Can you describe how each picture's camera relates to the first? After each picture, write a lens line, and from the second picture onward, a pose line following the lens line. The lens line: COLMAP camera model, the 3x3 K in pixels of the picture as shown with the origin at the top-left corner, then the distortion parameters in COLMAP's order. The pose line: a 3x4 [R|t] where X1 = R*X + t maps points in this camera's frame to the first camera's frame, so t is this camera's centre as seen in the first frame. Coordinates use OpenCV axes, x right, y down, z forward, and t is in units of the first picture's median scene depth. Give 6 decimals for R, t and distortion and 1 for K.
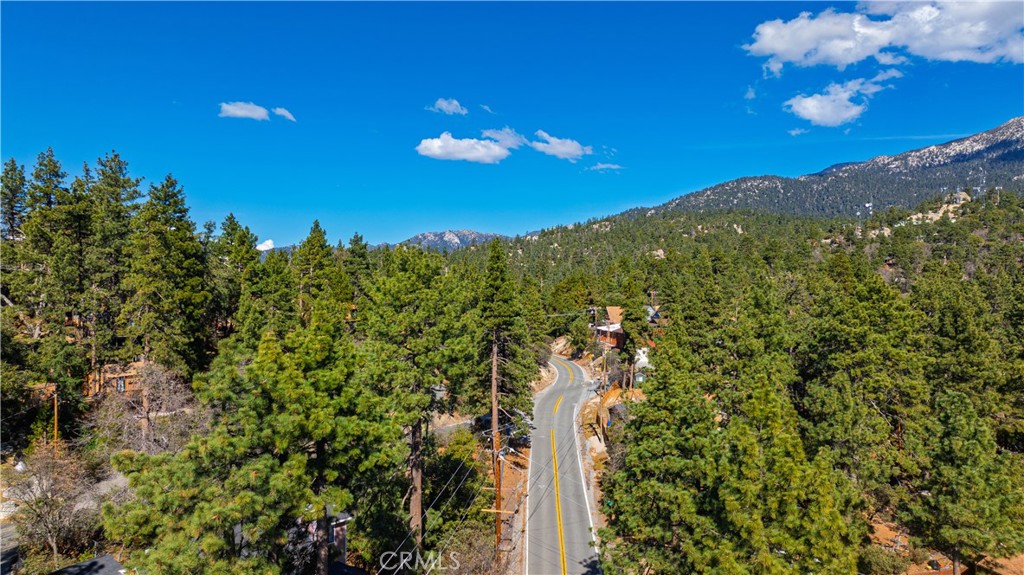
lens RADIAL K [[725.8, 0, 528.6], [0, 725.8, 288.3], [0, 0, 1]] dist [-0.000179, 0.002848]
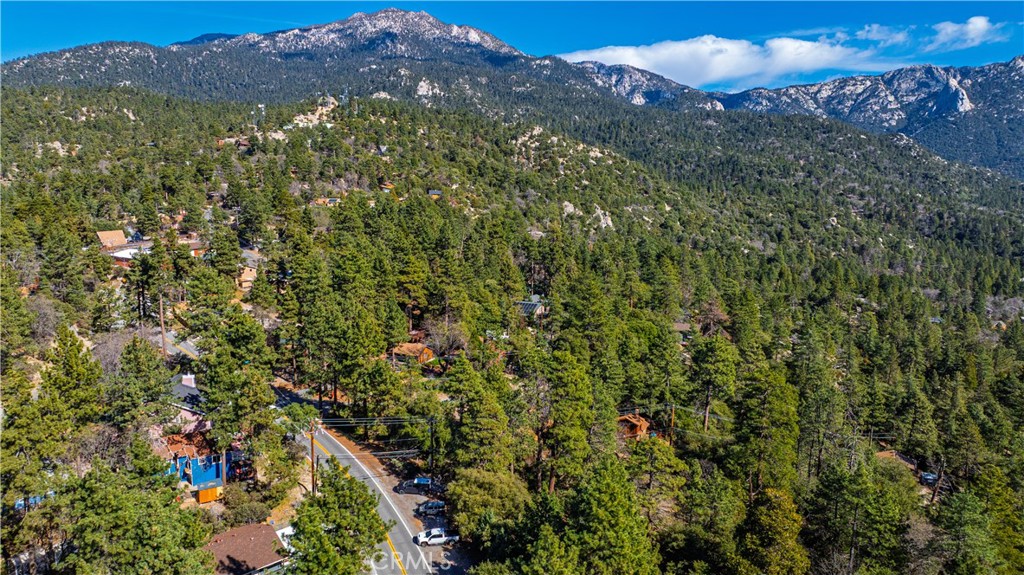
lens RADIAL K [[715.3, 0, 516.0], [0, 715.3, 285.1], [0, 0, 1]] dist [-0.022335, 0.004996]
pose [[0.699202, -0.121786, 0.704475, -0.076219], [-0.000539, 0.985294, 0.170868, -0.027737], [-0.714924, -0.119851, 0.688854, -0.096133]]
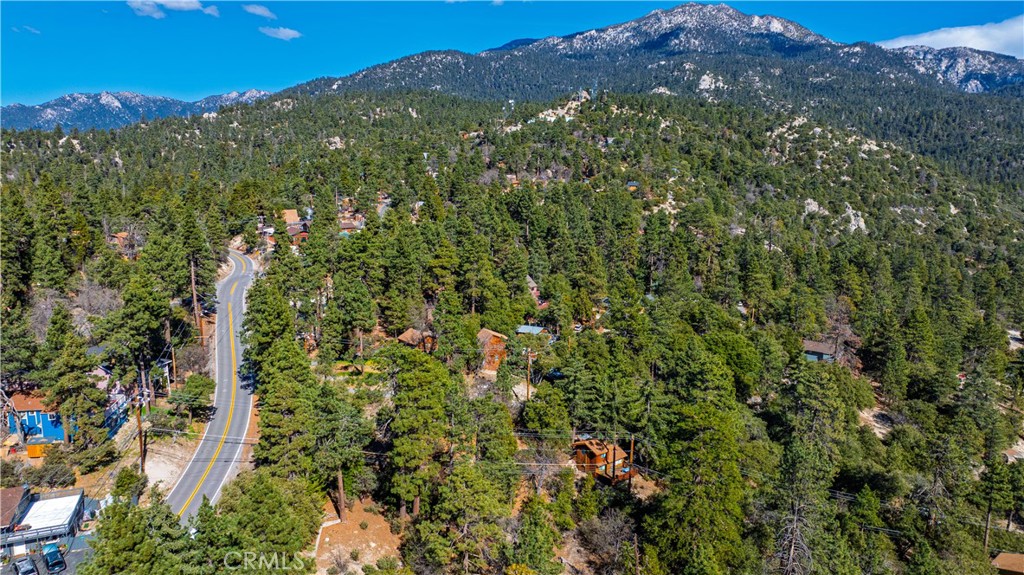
lens RADIAL K [[718.0, 0, 515.4], [0, 718.0, 285.3], [0, 0, 1]] dist [-0.043440, 0.049493]
pose [[0.921140, -0.067791, 0.383284, 0.001589], [-0.000087, 0.984681, 0.174368, -0.021457], [-0.389233, -0.160650, 0.907022, -0.119783]]
